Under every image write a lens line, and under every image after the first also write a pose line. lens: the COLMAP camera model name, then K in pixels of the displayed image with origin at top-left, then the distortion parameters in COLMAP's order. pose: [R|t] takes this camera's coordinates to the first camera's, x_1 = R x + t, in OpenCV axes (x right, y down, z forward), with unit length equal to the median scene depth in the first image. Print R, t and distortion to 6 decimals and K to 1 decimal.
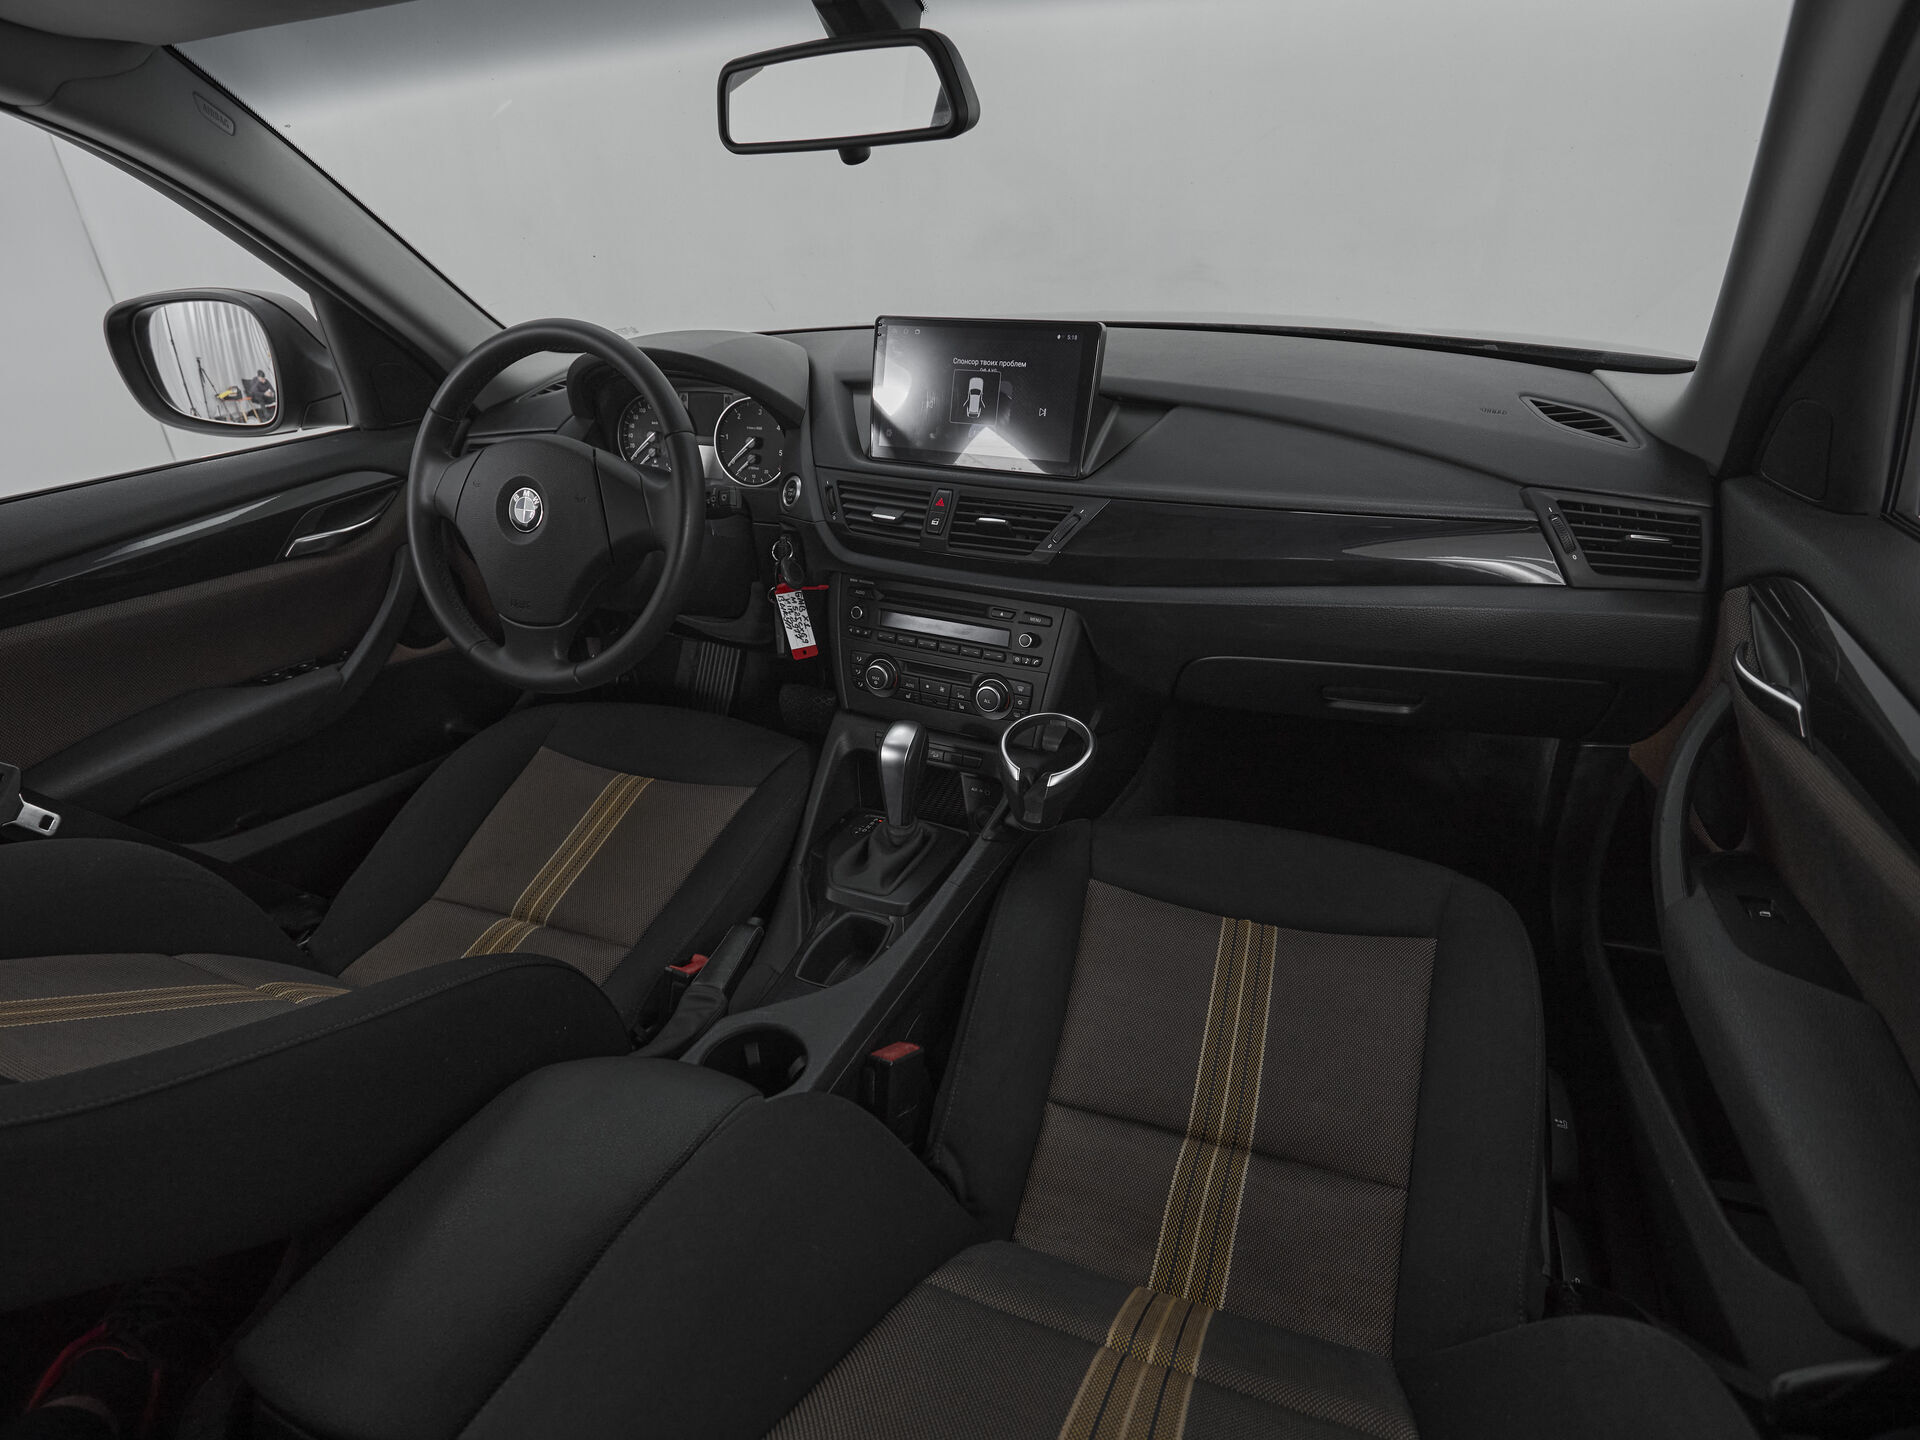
lens RADIAL K [[1057.9, 0, 932.4], [0, 1057.9, 723.7], [0, 0, 1]] dist [-0.001033, -0.000539]
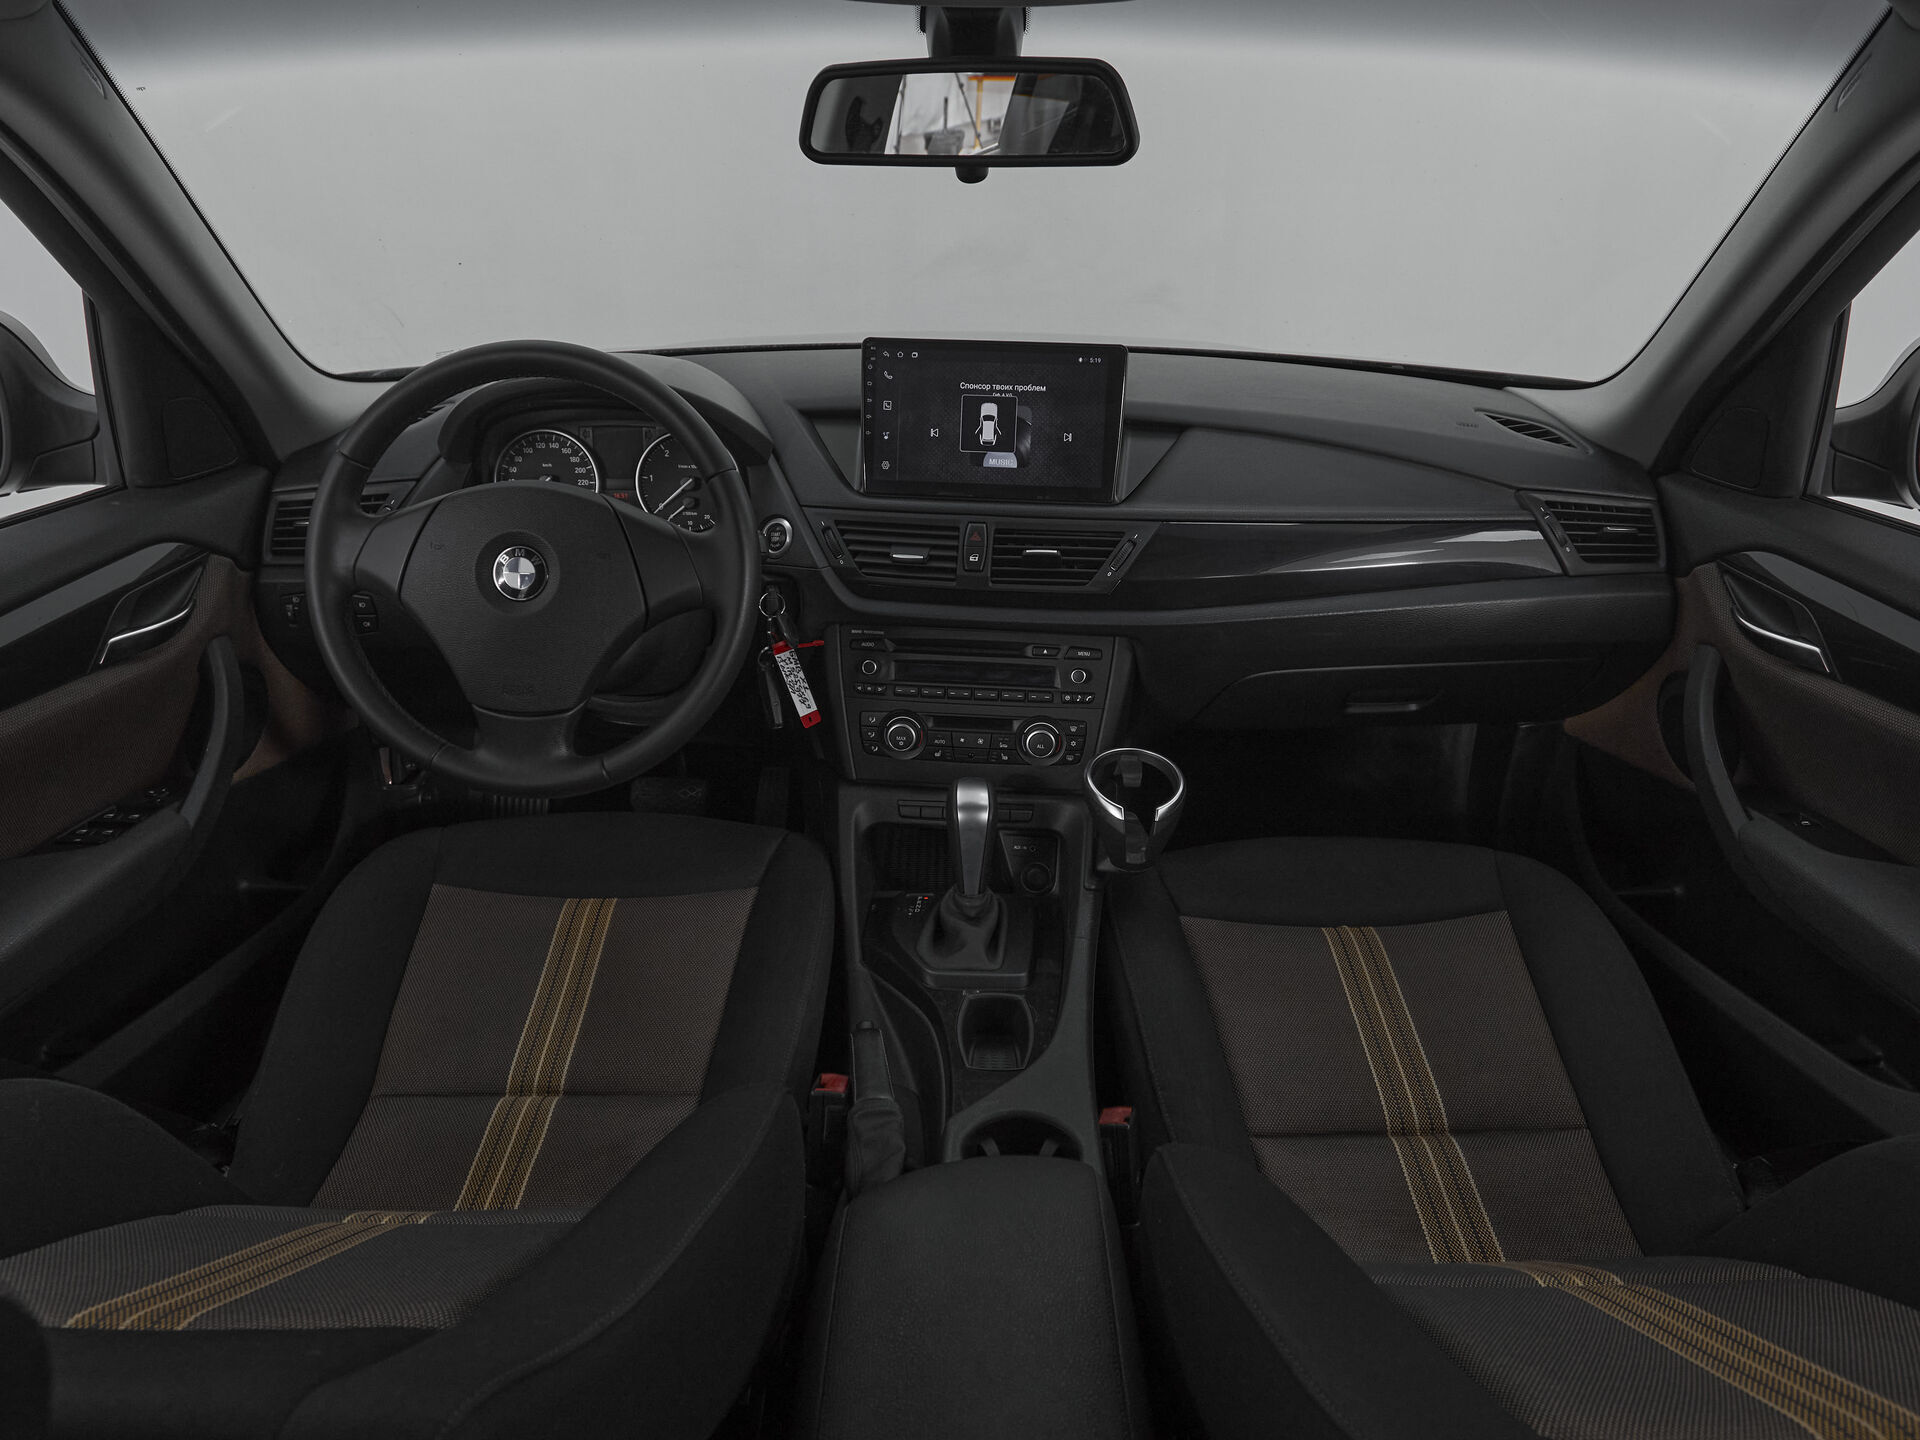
lens RADIAL K [[1291.1, 0, 966.1], [0, 1291.1, 739.2], [0, 0, 1]] dist [0.000491, -0.000576]
pose [[0.921526, -0.113018, 0.371506, -0.438623], [0.135988, 0.990051, -0.036132, 0.004413], [-0.363727, 0.083817, 0.927727, -0.023294]]
